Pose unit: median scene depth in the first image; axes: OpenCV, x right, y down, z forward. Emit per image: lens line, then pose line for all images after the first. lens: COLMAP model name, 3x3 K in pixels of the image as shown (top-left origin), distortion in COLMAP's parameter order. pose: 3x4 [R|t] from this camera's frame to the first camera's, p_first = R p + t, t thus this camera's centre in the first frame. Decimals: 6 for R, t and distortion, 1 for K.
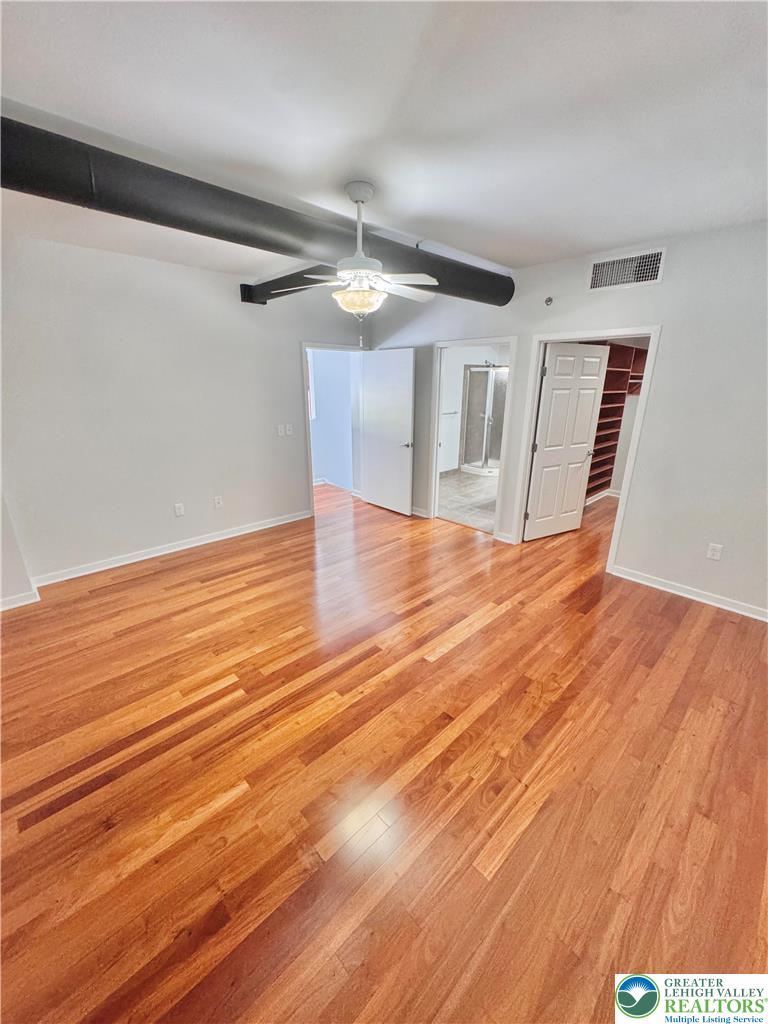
lens RADIAL K [[408.6, 0, 385.5], [0, 408.6, 511.8], [0, 0, 1]] dist [-0.003657, 0.000329]
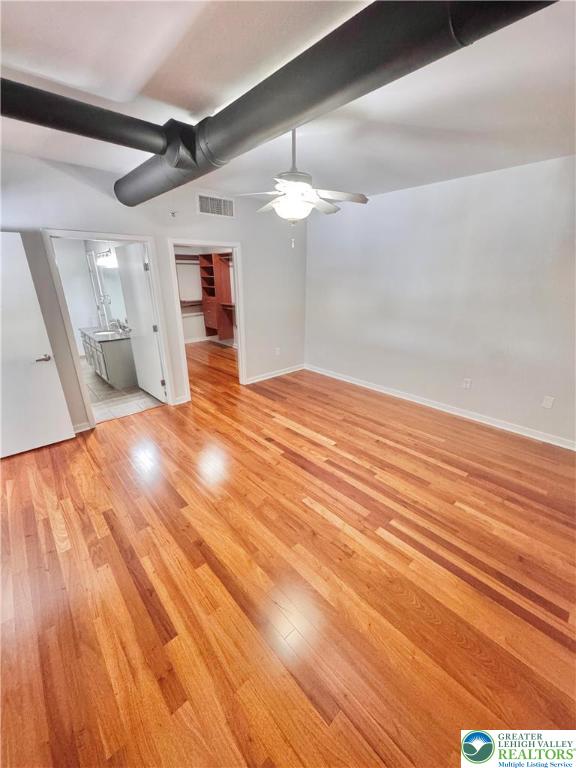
lens RADIAL K [[306.5, 0, 289.1], [0, 306.5, 383.9], [0, 0, 1]] dist [-0.003657, 0.000329]
pose [[0.027051, -0.344442, 0.938418, -0.924748], [0.309490, 0.895522, 0.319776, -0.294355], [-0.950518, 0.281781, 0.130826, 0.878949]]
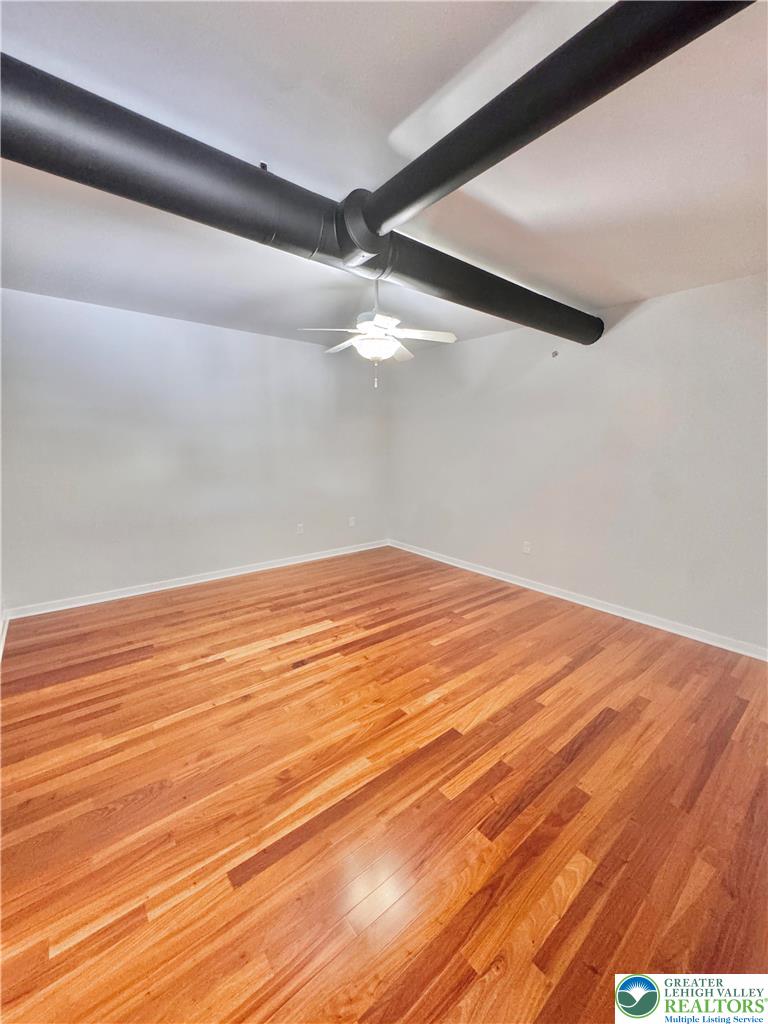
lens RADIAL K [[408.6, 0, 385.5], [0, 408.6, 511.8], [0, 0, 1]] dist [-0.003657, 0.000329]
pose [[-0.996581, -0.030193, 0.076909, -0.158473], [0.009052, 0.885333, 0.464870, -0.545312], [-0.082126, 0.463977, -0.882032, 1.873420]]
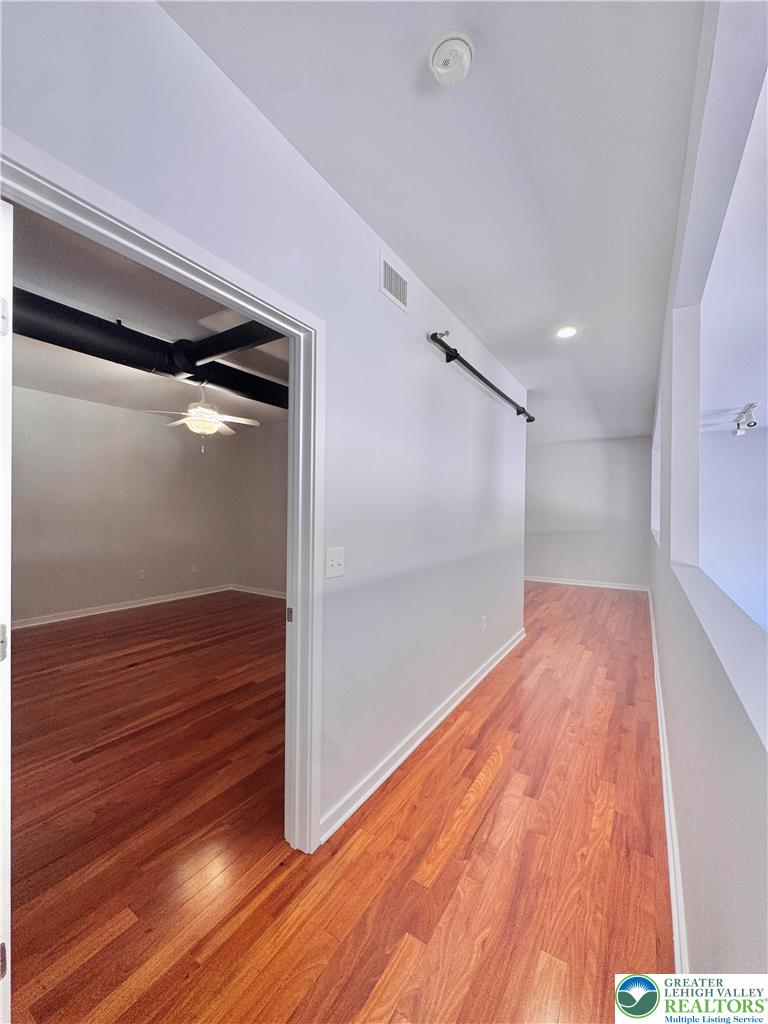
lens RADIAL K [[408.6, 0, 385.5], [0, 408.6, 511.8], [0, 0, 1]] dist [-0.003657, 0.000329]
pose [[-0.971523, -0.015149, -0.236461, -0.329079], [-0.089069, 0.948113, 0.305204, -0.641913], [0.219568, 0.317574, -0.922462, 2.351614]]
